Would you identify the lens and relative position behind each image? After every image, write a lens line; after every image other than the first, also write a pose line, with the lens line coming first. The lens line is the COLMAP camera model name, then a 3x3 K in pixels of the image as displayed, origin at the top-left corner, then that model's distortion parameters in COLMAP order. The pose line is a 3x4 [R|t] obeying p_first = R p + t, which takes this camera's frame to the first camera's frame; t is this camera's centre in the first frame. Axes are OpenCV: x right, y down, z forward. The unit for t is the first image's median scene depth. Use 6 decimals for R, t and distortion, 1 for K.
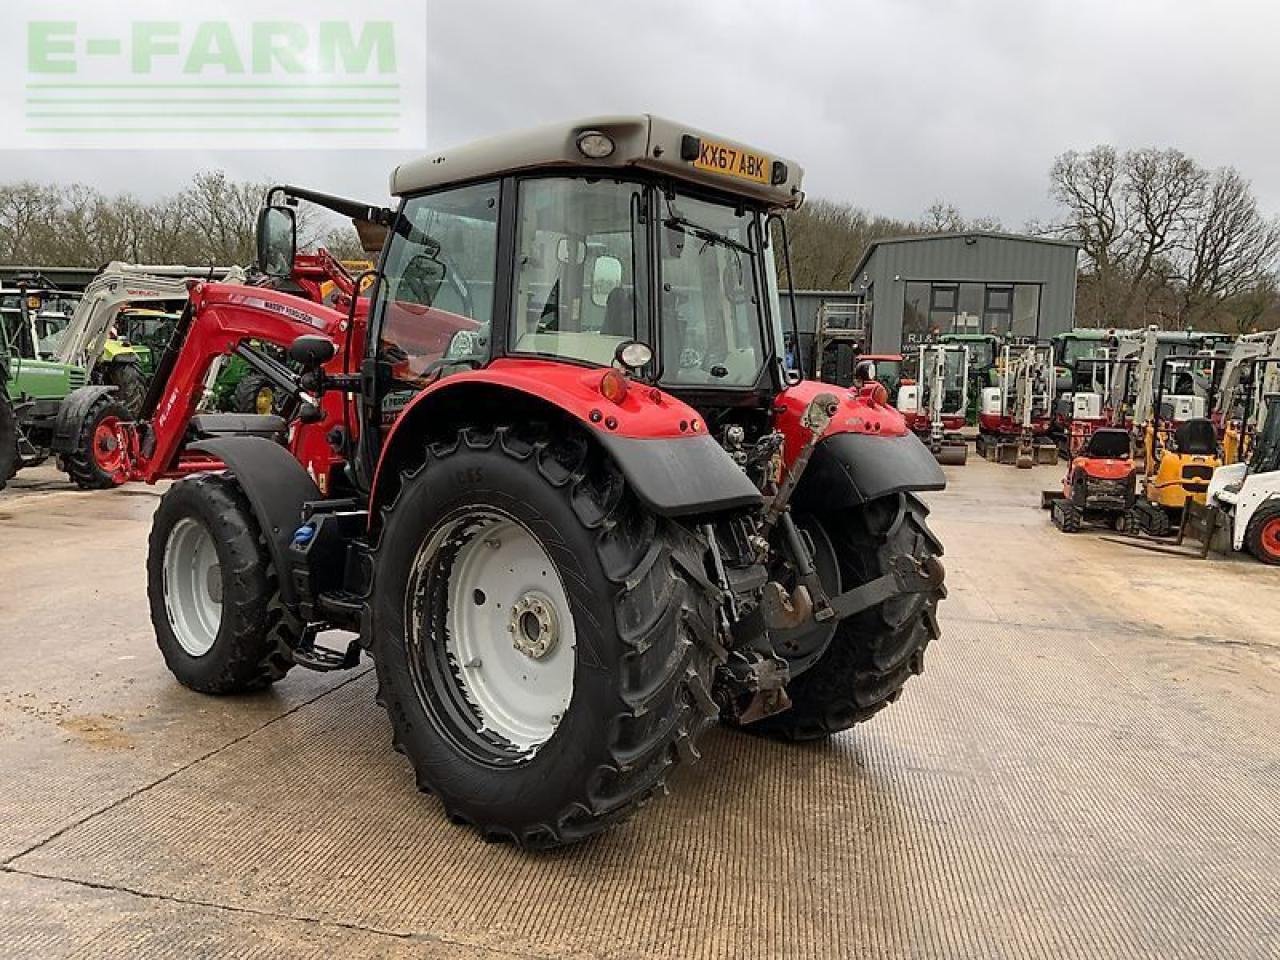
lens RADIAL K [[1057.3, 0, 640.6], [0, 1057.3, 480.4], [0, 0, 1]] dist [0.079311, -0.146776]
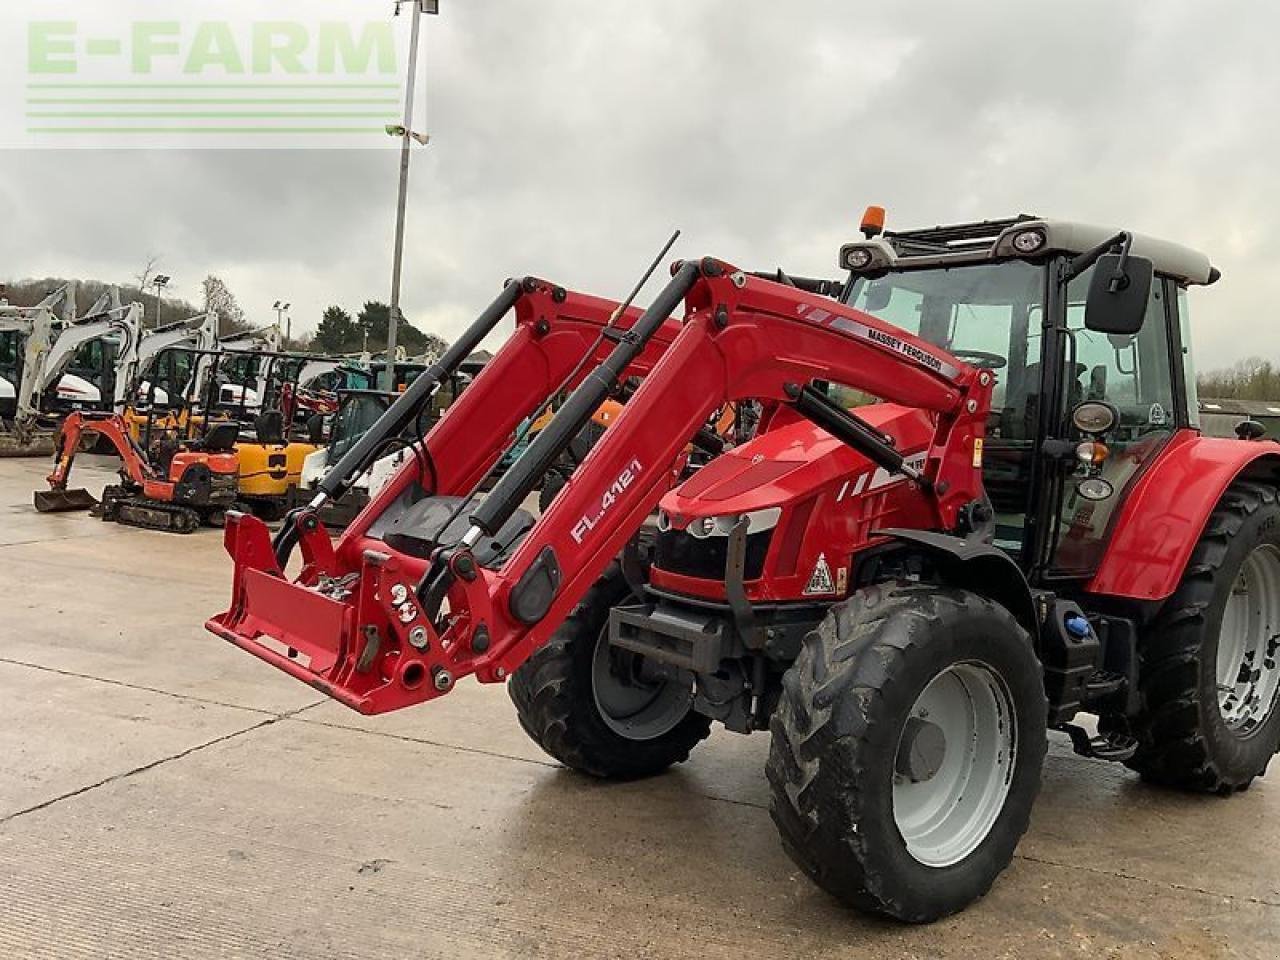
lens RADIAL K [[1057.3, 0, 635.1], [0, 1057.3, 479.8], [0, 0, 1]] dist [0.079311, -0.146776]
pose [[0.142561, -0.087357, 0.985923, -1.052802], [0.040183, 0.995787, 0.082421, -0.134784], [-0.988970, 0.027868, 0.145471, 1.058435]]
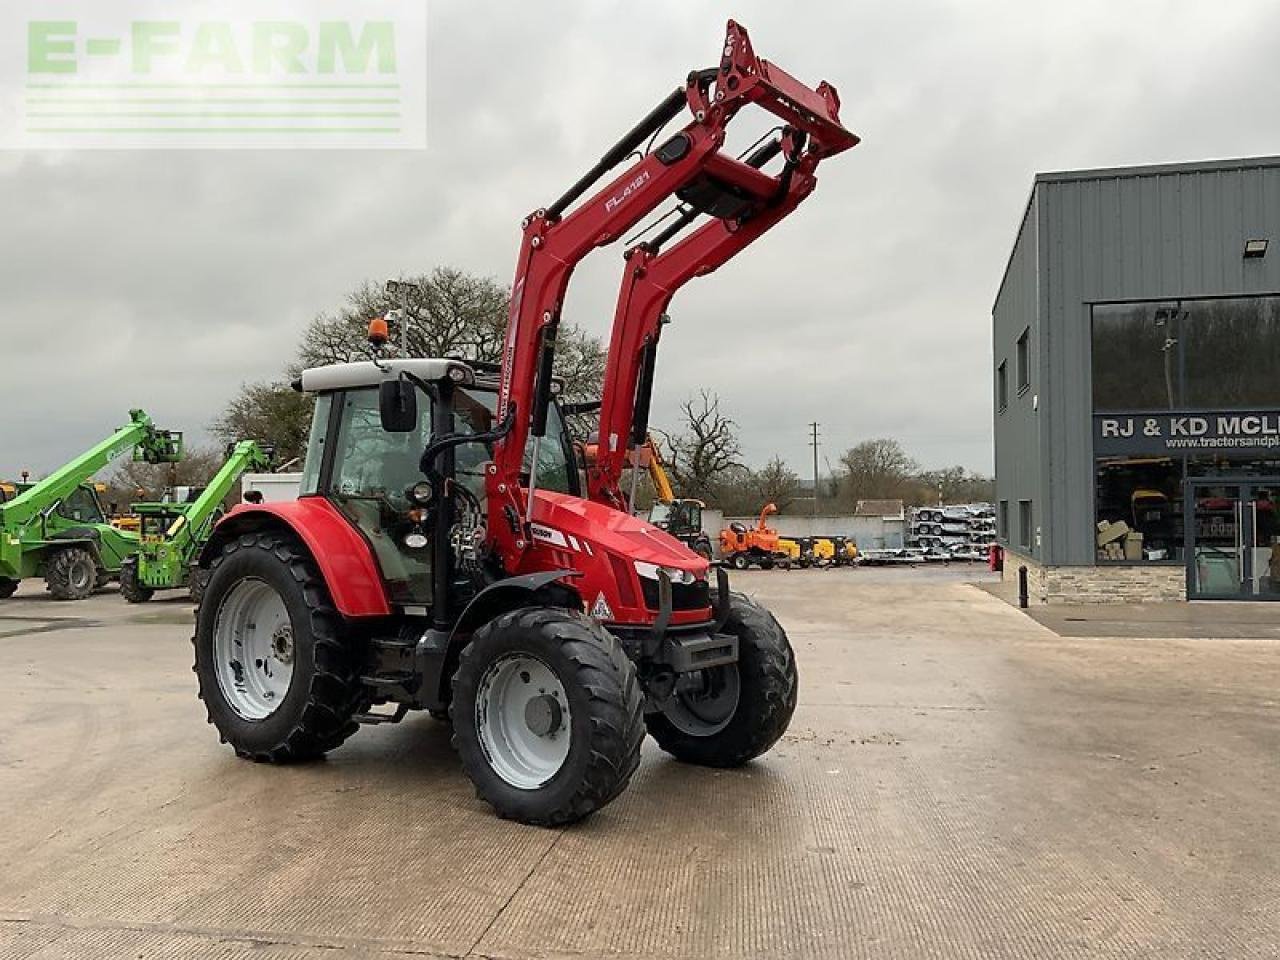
lens RADIAL K [[1057.3, 0, 636.4], [0, 1057.3, 477.5], [0, 0, 1]] dist [0.079311, -0.146776]
pose [[-0.997640, -0.035342, -0.058861, -0.215259], [-0.038770, 0.997555, 0.058153, -0.205810], [0.056662, 0.060298, -0.996571, 2.199544]]
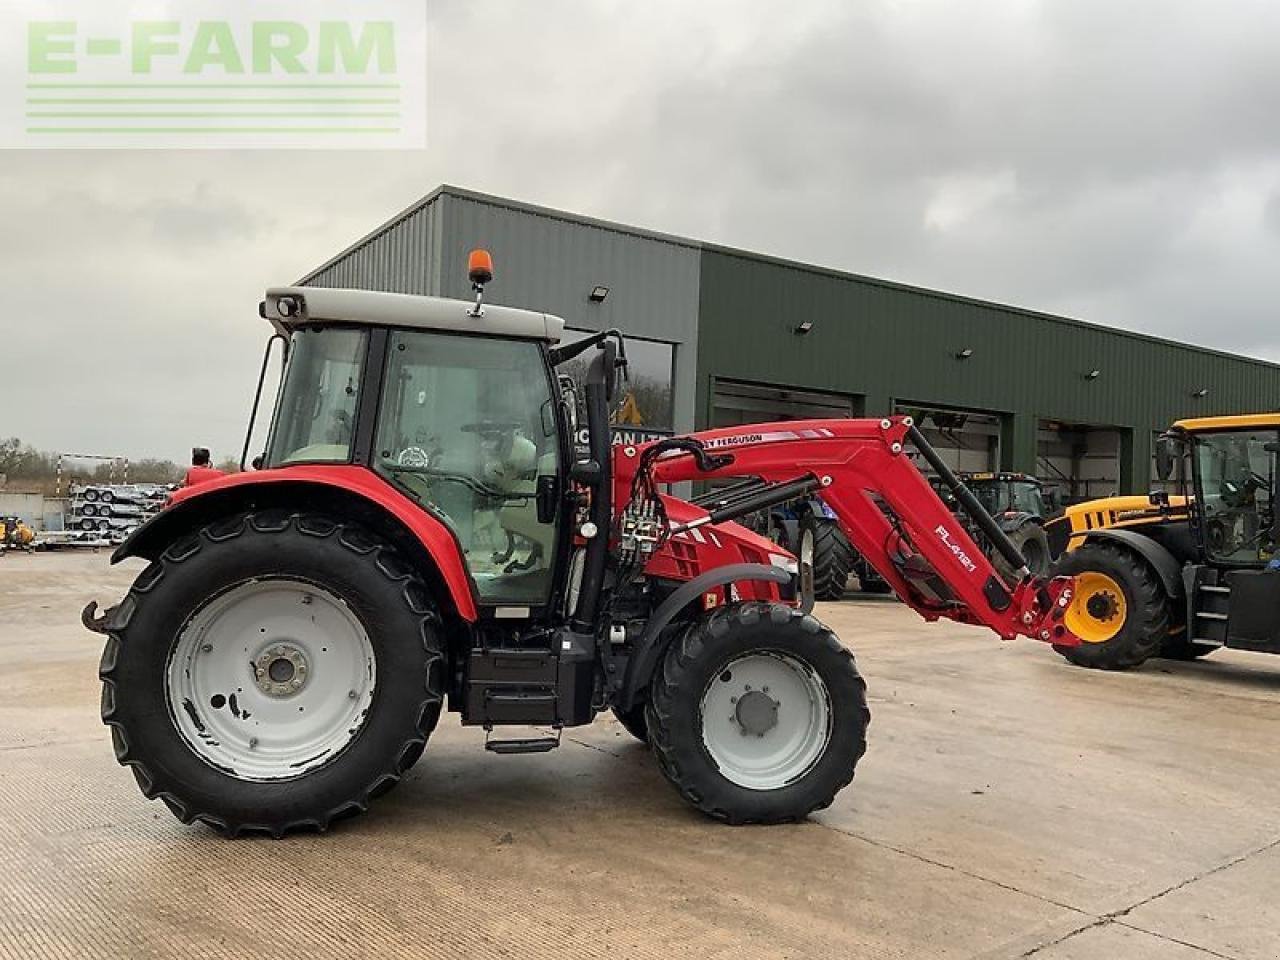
lens RADIAL K [[1057.3, 0, 632.9], [0, 1057.3, 475.7], [0, 0, 1]] dist [0.079311, -0.146776]
pose [[-0.612233, -0.084027, -0.786200, 0.667380], [-0.131034, 0.991370, -0.003916, -0.115535], [0.779744, 0.100621, -0.617960, 1.694669]]
